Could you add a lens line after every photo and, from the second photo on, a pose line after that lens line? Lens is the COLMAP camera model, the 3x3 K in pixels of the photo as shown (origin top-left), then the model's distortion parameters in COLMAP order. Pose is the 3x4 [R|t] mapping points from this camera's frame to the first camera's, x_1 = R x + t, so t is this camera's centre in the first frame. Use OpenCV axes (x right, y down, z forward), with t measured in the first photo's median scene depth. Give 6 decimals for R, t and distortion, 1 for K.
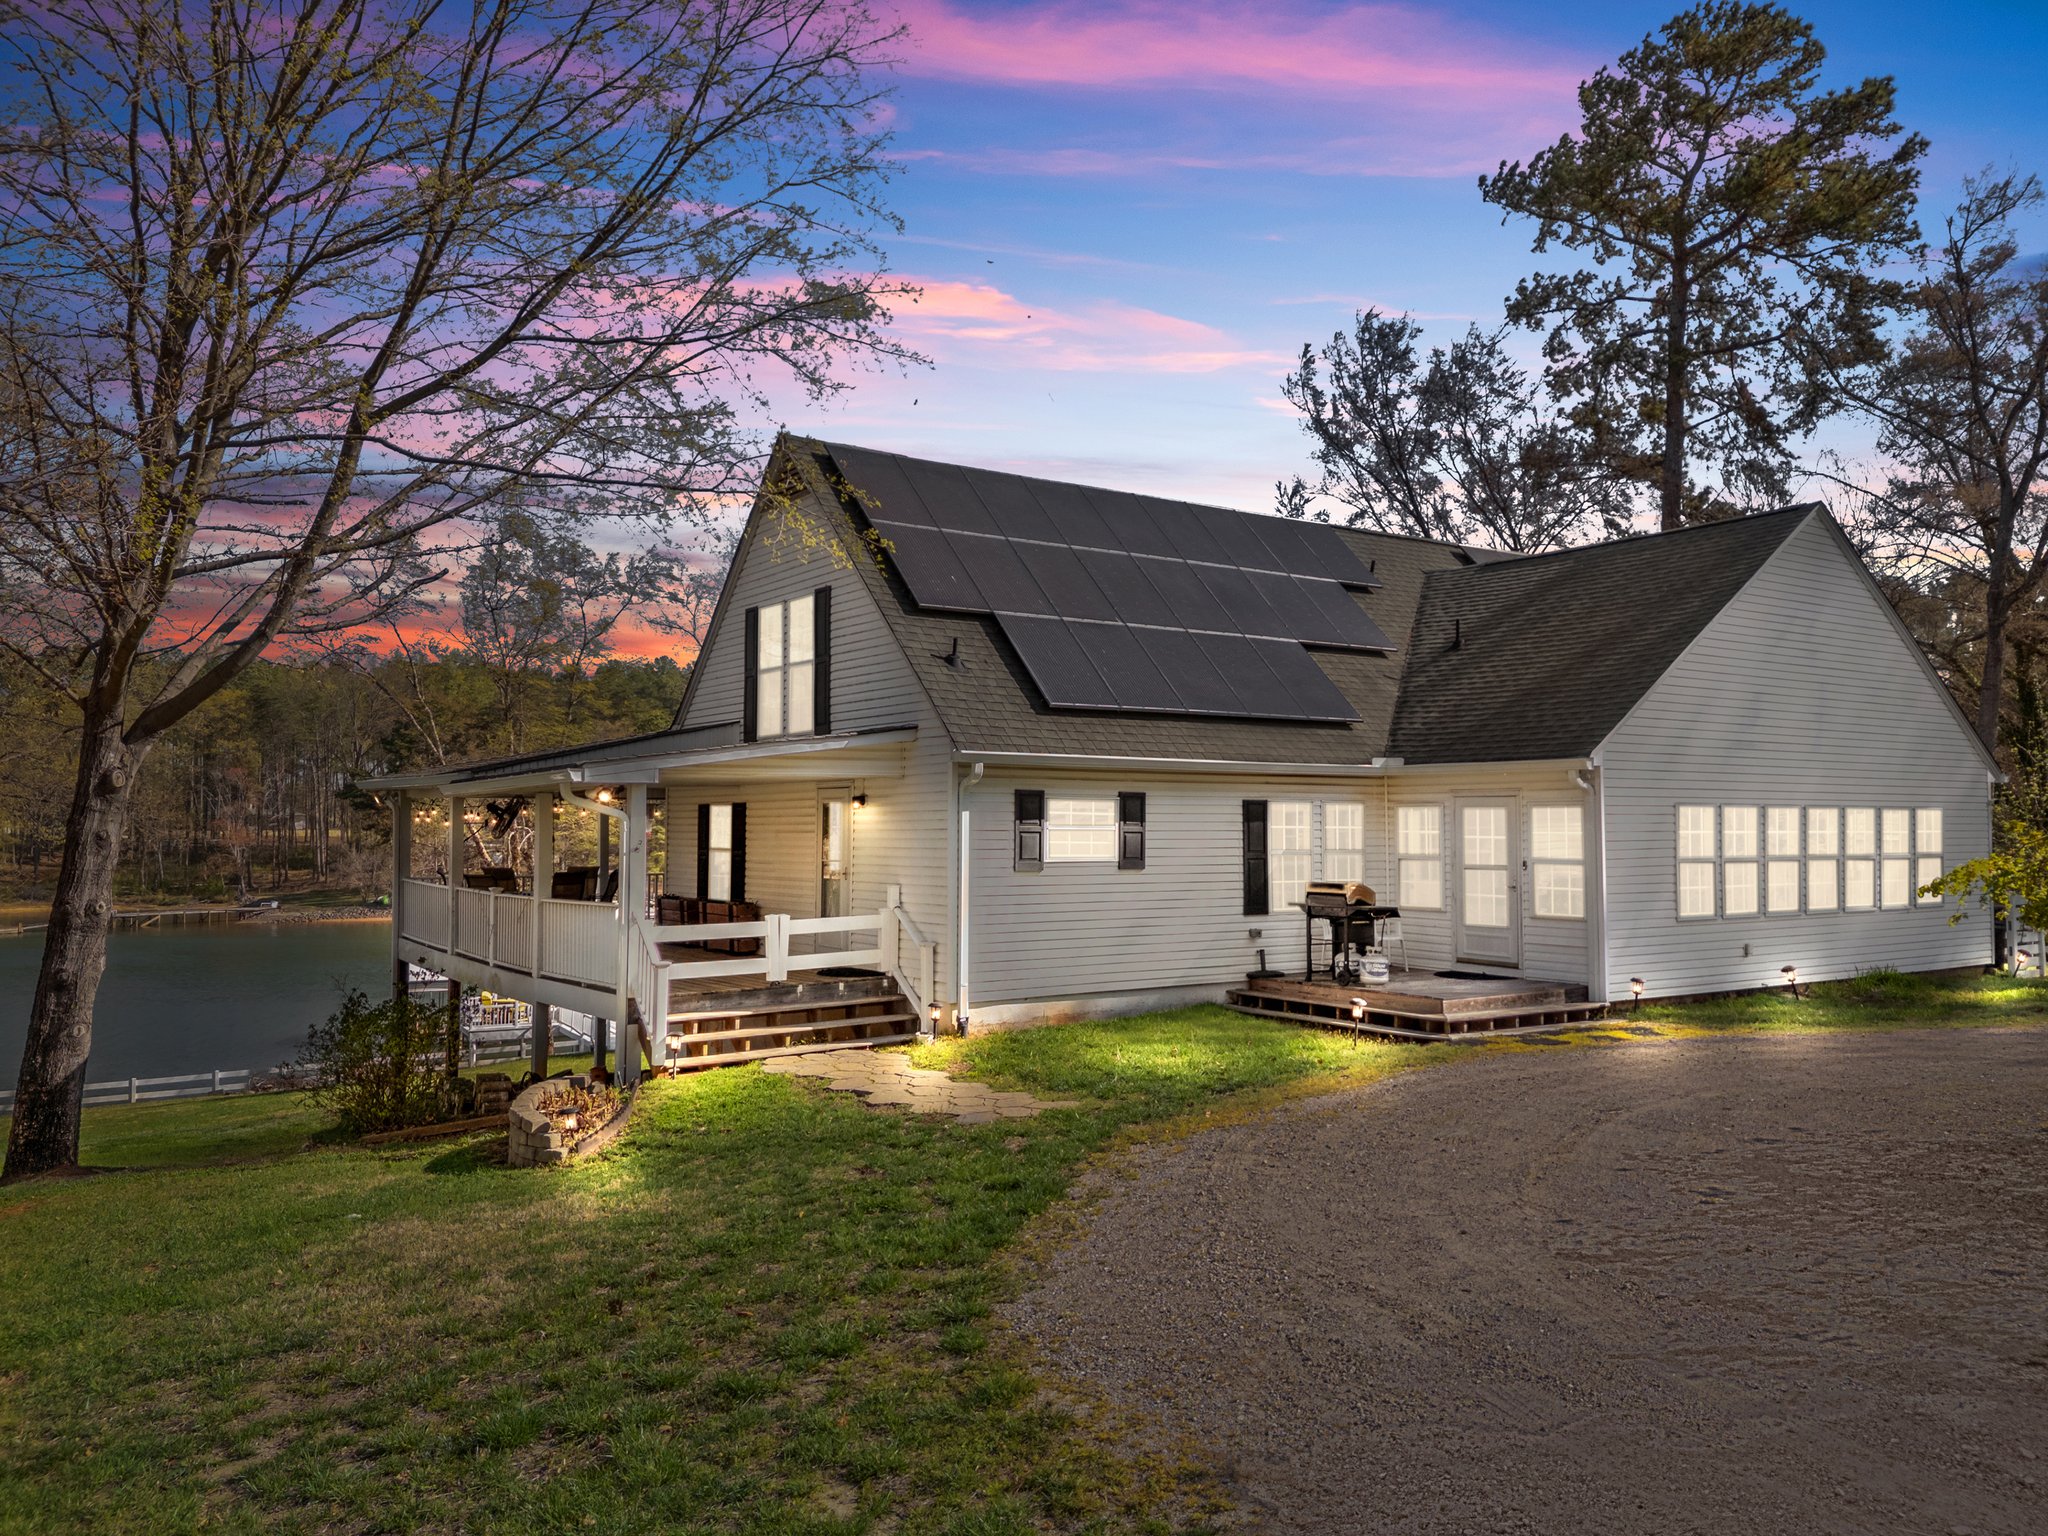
lens RADIAL K [[1462.6, 0, 1034.9], [0, 1462.6, 755.6], [0, 0, 1]] dist [0.086857, -0.114838]
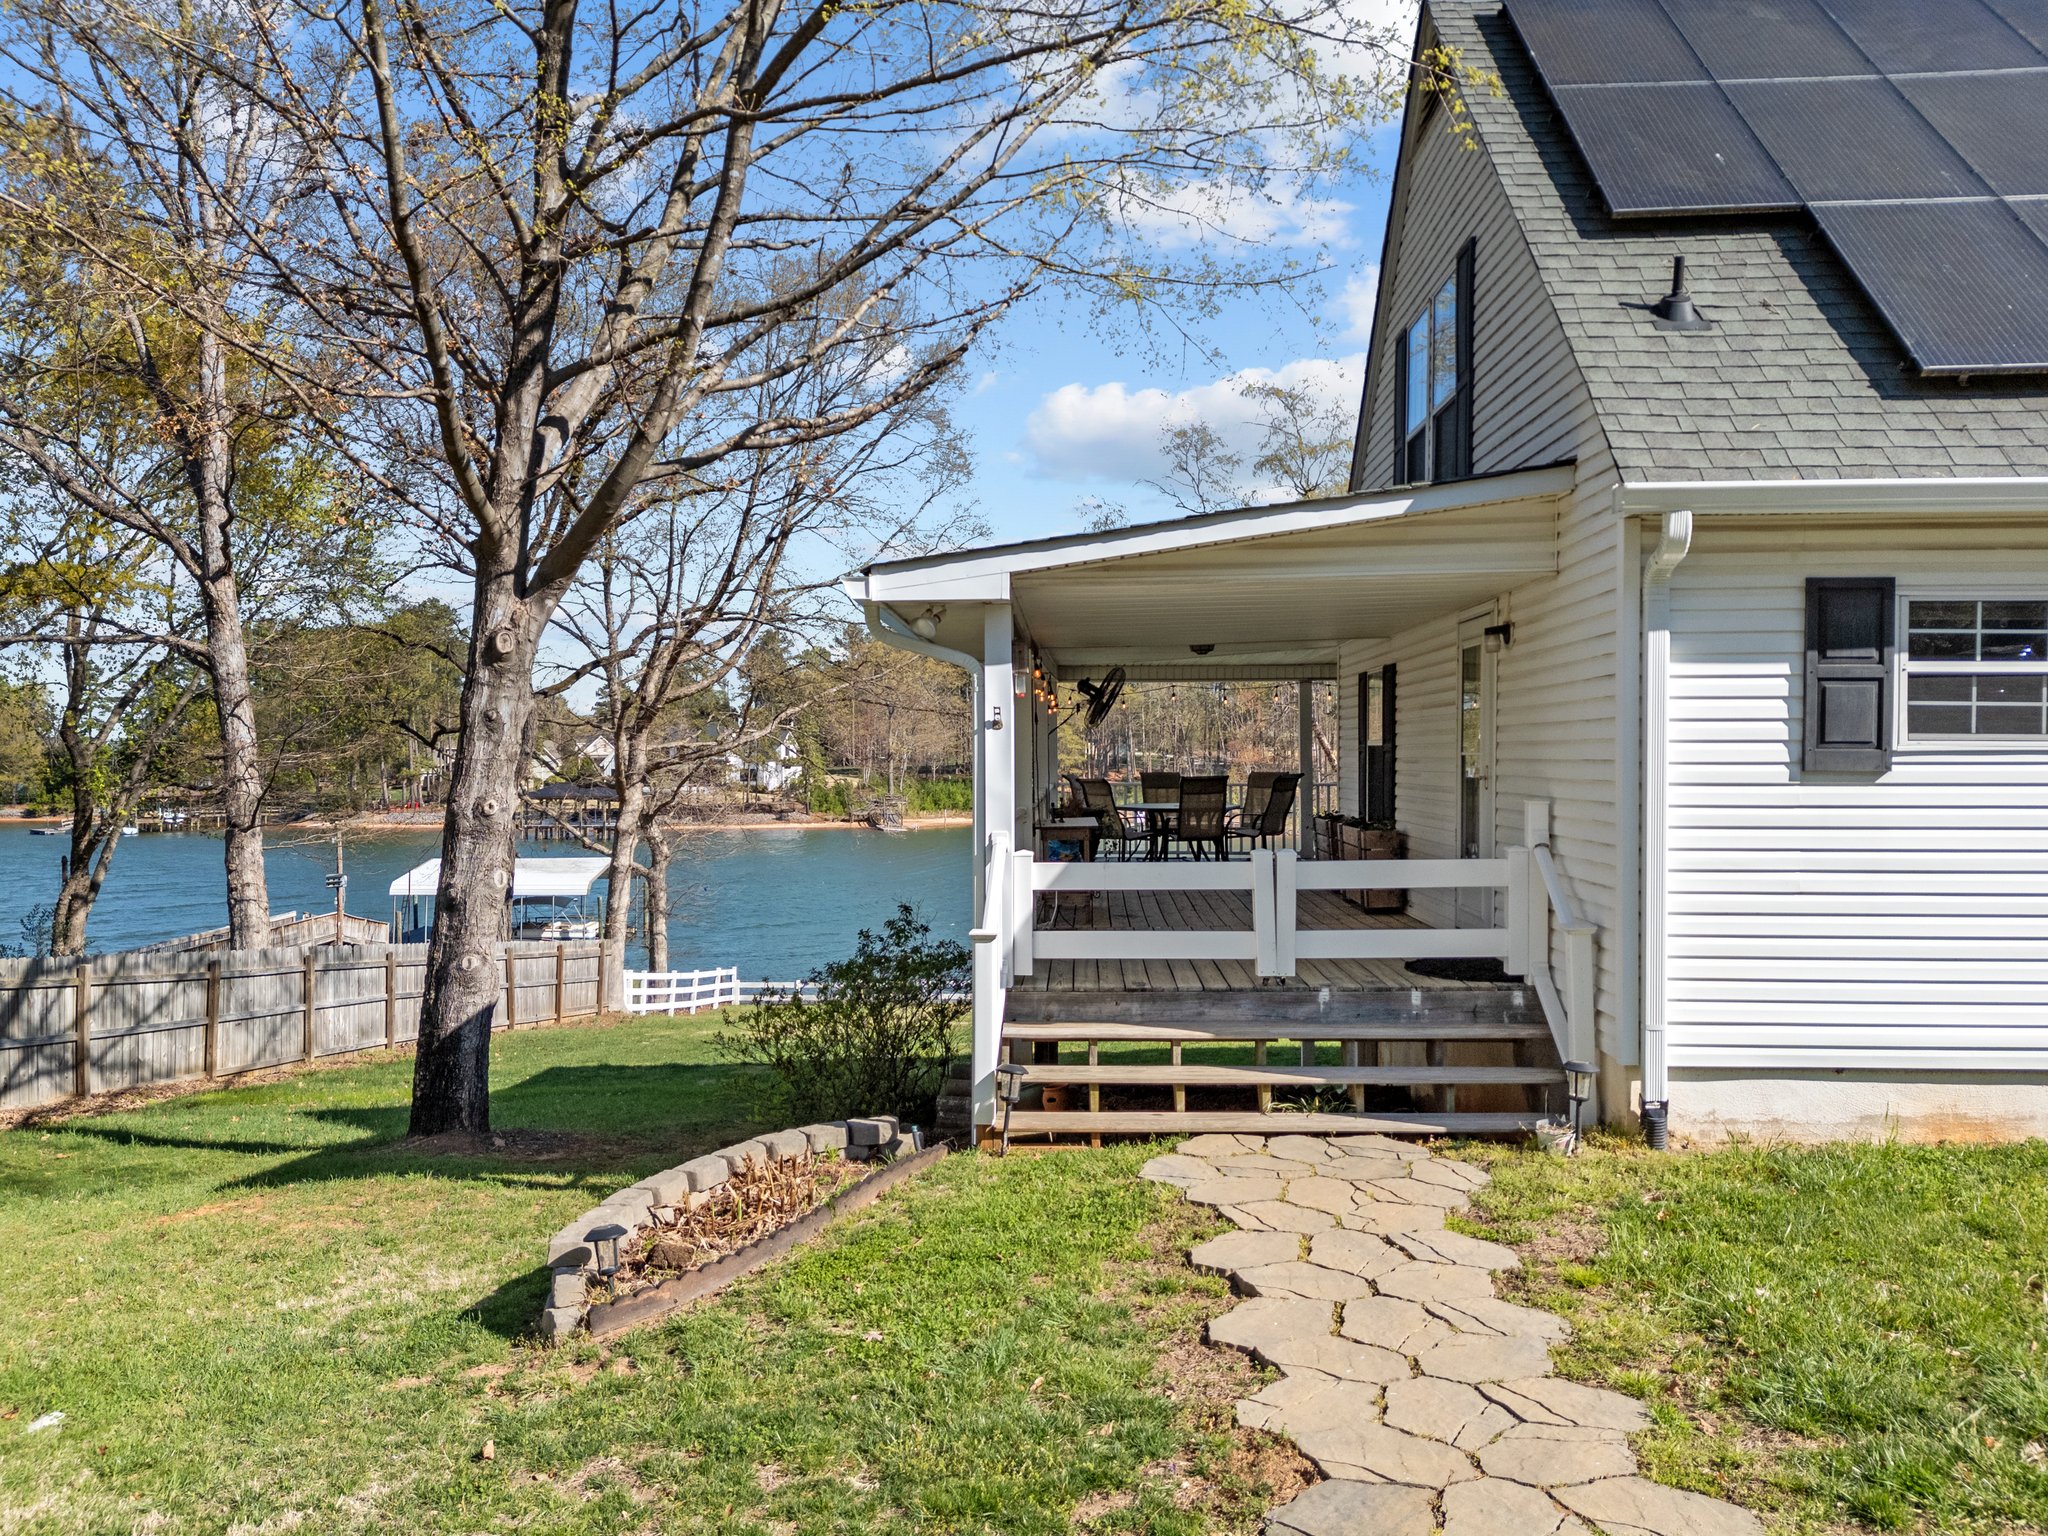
lens RADIAL K [[1506.8, 0, 1024.0], [0, 1506.8, 768.0], [0, 0, 1]] dist [0.090270, -0.104051]
pose [[0.793940, 0.003961, -0.607983, 0.067965], [0.032550, 0.998268, 0.049010, 0.043623], [0.607124, -0.058701, 0.792436, 0.455258]]
